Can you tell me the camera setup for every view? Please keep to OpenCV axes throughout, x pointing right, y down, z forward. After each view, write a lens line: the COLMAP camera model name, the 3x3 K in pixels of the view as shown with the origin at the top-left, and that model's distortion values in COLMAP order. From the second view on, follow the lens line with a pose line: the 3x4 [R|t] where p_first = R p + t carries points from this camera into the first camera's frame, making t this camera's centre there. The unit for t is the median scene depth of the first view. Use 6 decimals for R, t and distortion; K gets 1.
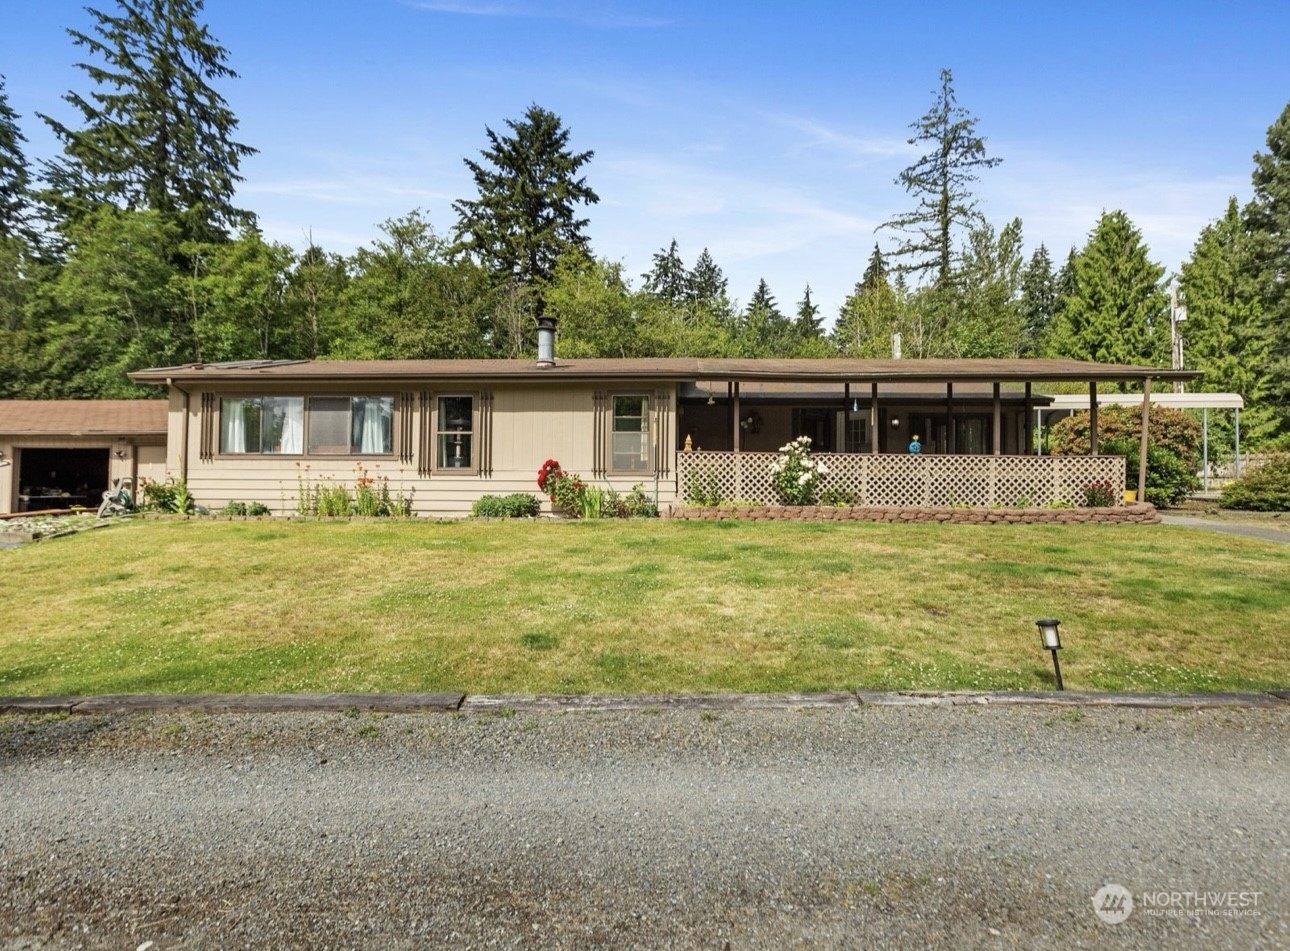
lens RADIAL K [[666.6, 0, 649.1], [0, 666.6, 470.2], [0, 0, 1]] dist [0.006069, 0.000510]
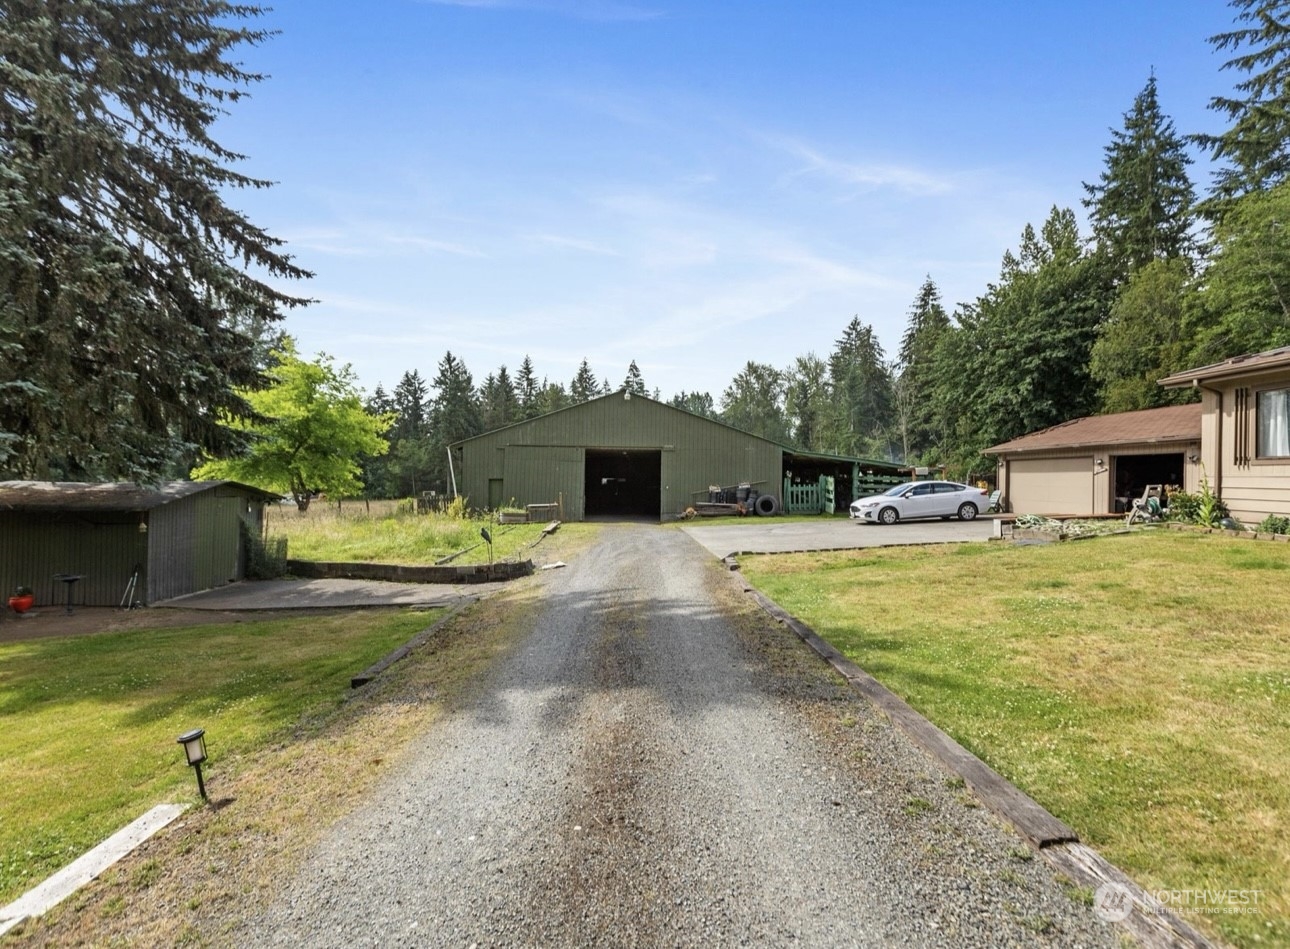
lens RADIAL K [[645.6, 0, 646.0], [0, 645.6, 471.1], [0, 0, 1]] dist [0.001043, -0.000624]
pose [[0.078111, -0.013314, -0.996856, 0.043597], [0.020760, 0.999716, -0.011725, -0.005328], [0.996728, -0.019778, 0.078365, 0.058352]]
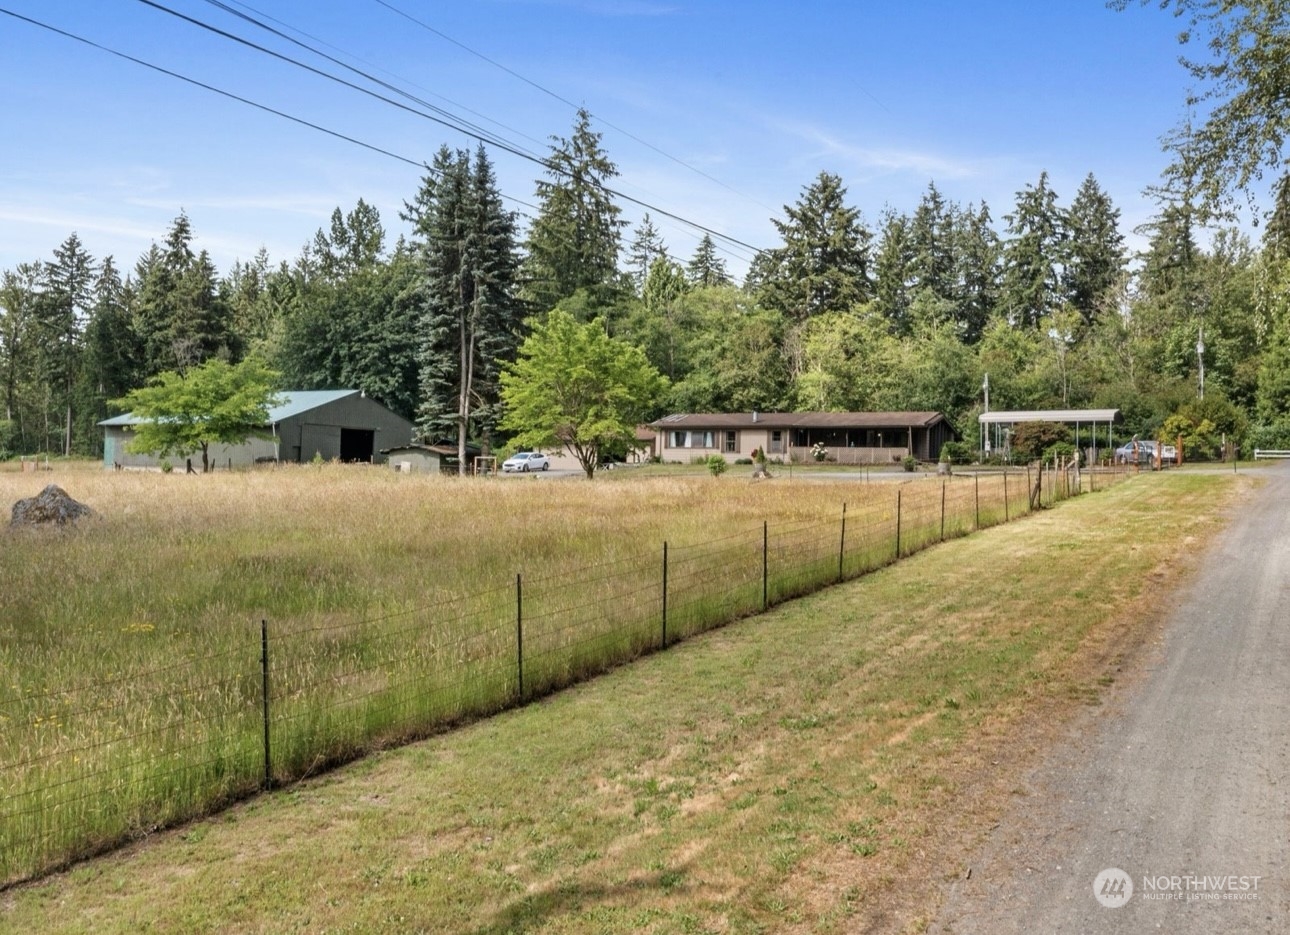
lens RADIAL K [[1247.5, 0, 641.4], [0, 1247.5, 468.5], [0, 0, 1]] dist [0.000576, 0.000000]
pose [[0.904316, 0.007255, -0.426803, 0.755714], [-0.000514, 0.999873, 0.015907, -0.005566], [0.426864, -0.014166, 0.904205, -1.861822]]
